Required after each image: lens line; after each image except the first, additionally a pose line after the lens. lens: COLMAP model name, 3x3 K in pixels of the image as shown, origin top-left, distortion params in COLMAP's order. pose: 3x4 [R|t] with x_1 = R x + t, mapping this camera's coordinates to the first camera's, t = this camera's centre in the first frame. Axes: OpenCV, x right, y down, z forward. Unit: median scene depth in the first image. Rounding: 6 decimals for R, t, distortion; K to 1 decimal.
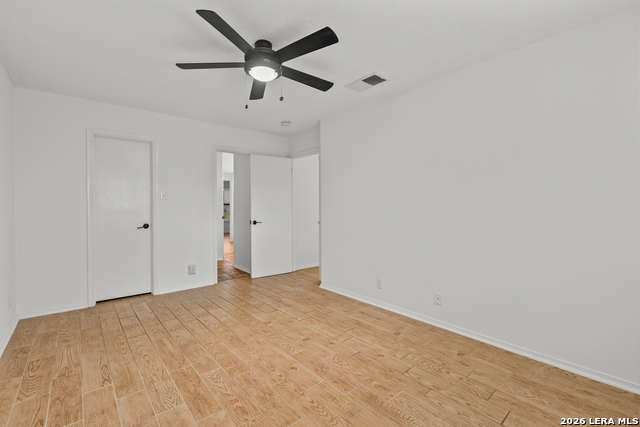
lens RADIAL K [[286.7, 0, 319.0], [0, 286.7, 205.9], [0, 0, 1]] dist [0.000014, -0.000314]
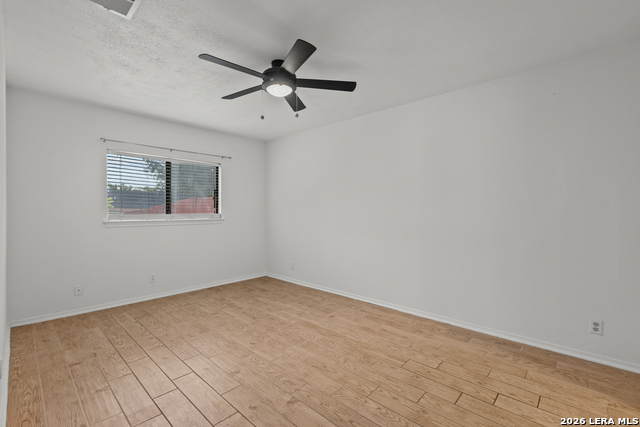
lens RADIAL K [[285.3, 0, 312.9], [0, 285.3, 217.3], [0, 0, 1]] dist [-0.000020, -0.000035]
pose [[-0.995654, 0.002109, -0.093103, -0.218119], [-0.000062, 0.999728, 0.023313, 0.001369], [0.093127, 0.023218, -0.995383, 2.086147]]
